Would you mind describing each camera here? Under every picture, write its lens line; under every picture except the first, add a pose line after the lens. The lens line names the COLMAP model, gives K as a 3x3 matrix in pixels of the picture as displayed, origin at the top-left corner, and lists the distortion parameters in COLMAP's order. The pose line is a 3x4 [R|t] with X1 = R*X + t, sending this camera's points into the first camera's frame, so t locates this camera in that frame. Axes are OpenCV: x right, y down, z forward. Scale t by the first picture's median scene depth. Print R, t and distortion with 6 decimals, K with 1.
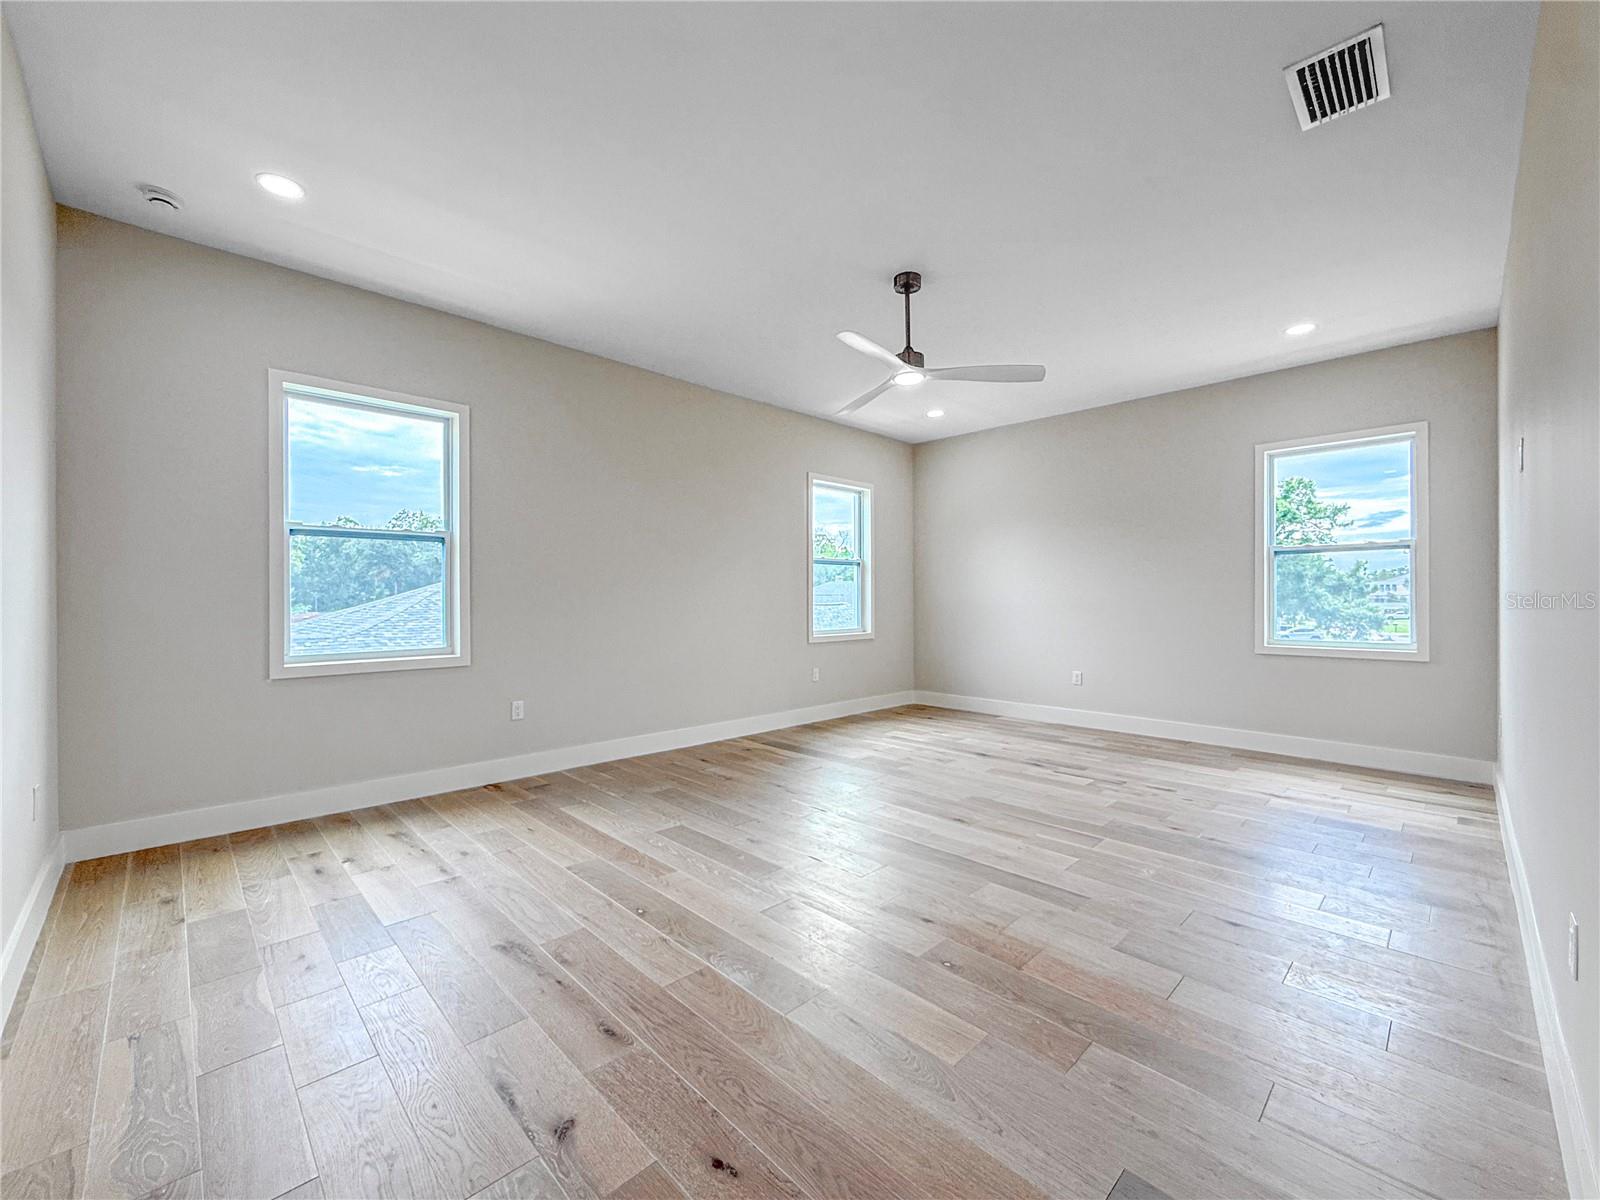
lens RADIAL K [[651.3, 0, 801.9], [0, 651.3, 608.4], [0, 0, 1]] dist [-0.002296, -0.000086]
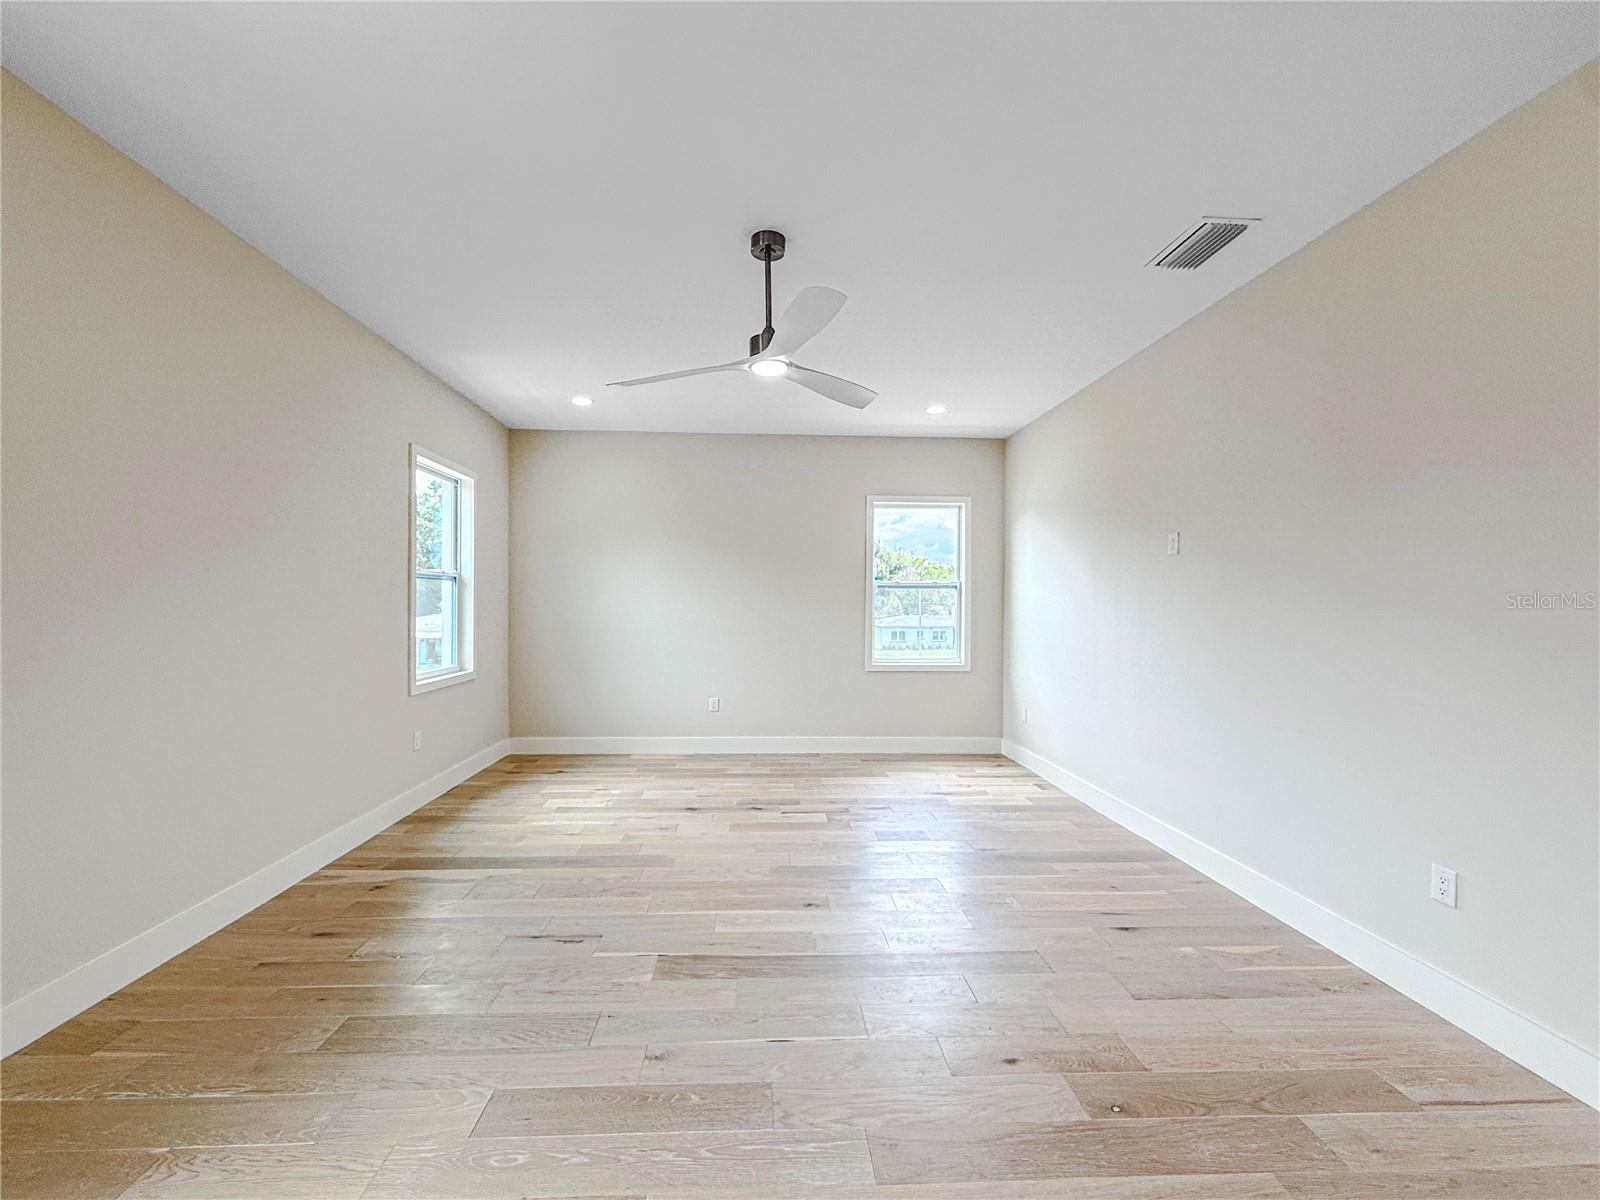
lens RADIAL K [[651.3, 0, 801.9], [0, 651.3, 608.4], [0, 0, 1]] dist [-0.002296, -0.000086]
pose [[0.668124, 0.003264, 0.744043, -0.342603], [0.003416, 0.999966, -0.007454, -0.047250], [-0.744042, 0.007522, 0.668090, 0.377247]]
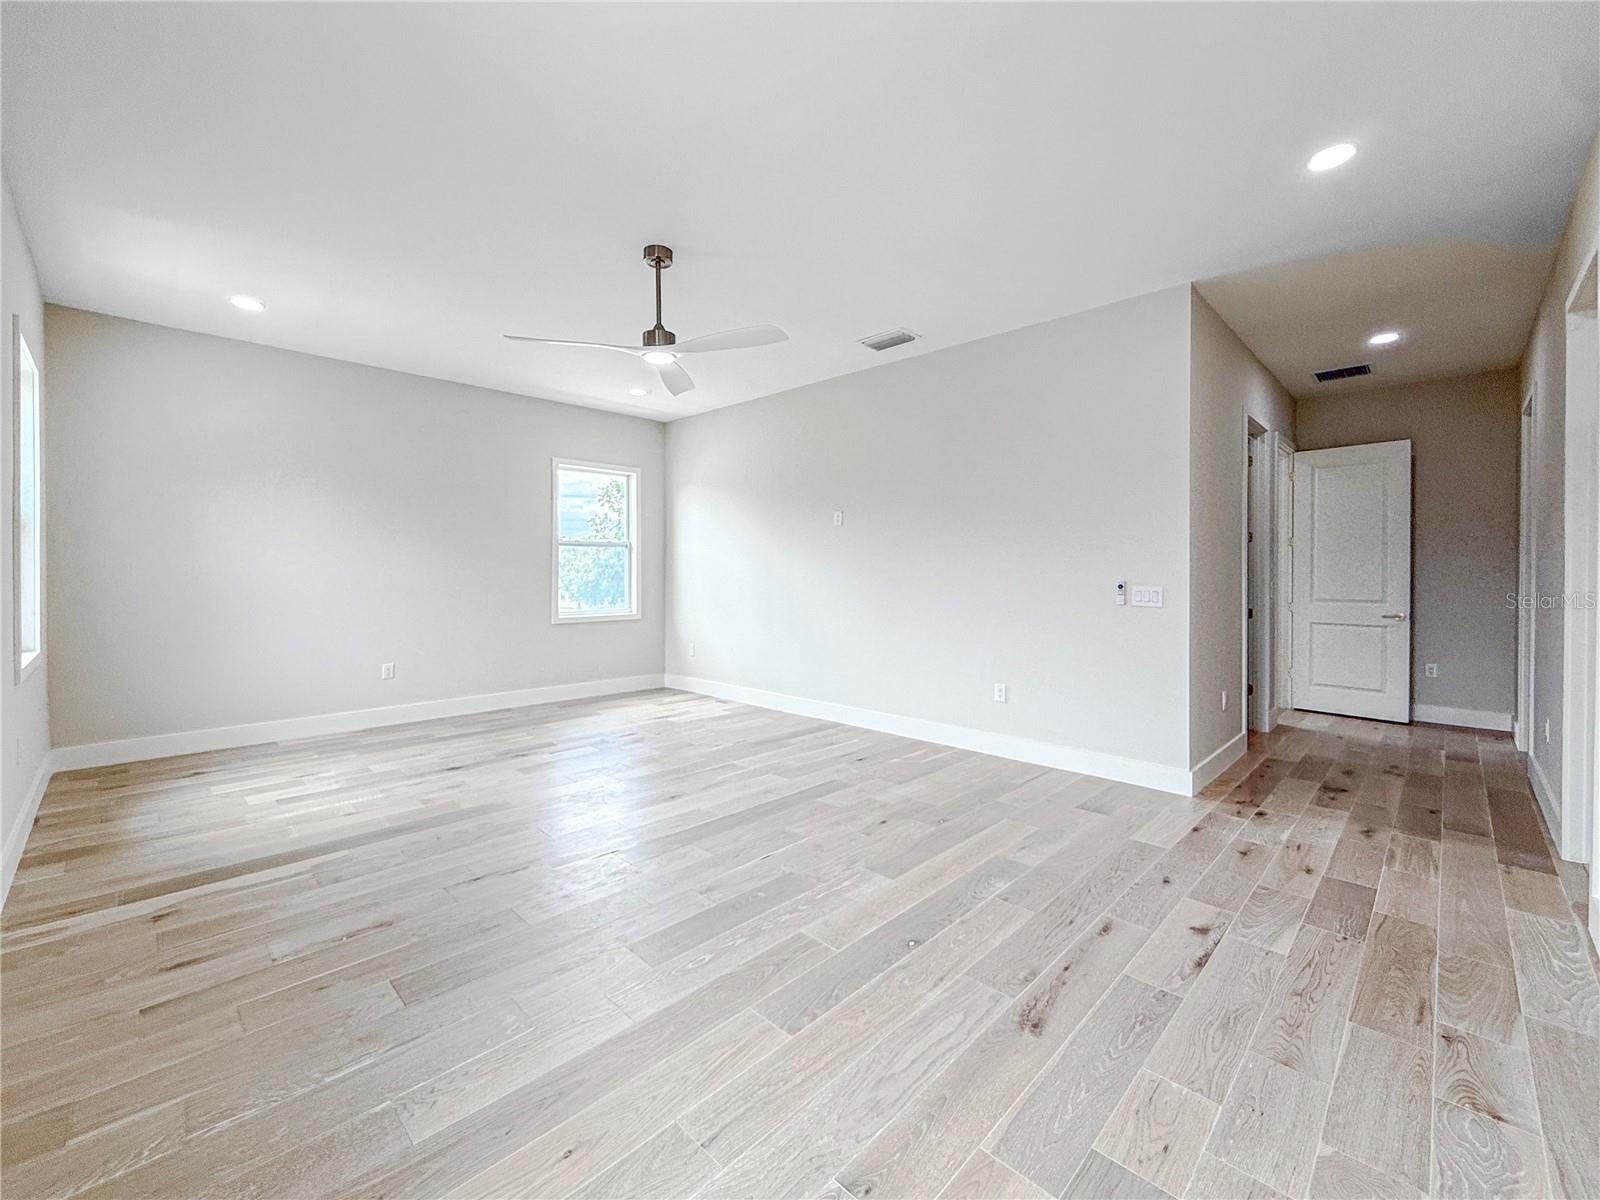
lens RADIAL K [[635.4, 0, 787.3], [0, 635.4, 577.3], [0, 0, 1]] dist [-0.001848, -0.000248]
pose [[0.012957, -0.005666, 0.999900, -0.667352], [0.013812, 0.999890, 0.005486, -0.027327], [-0.999821, 0.013740, 0.013034, 0.686549]]
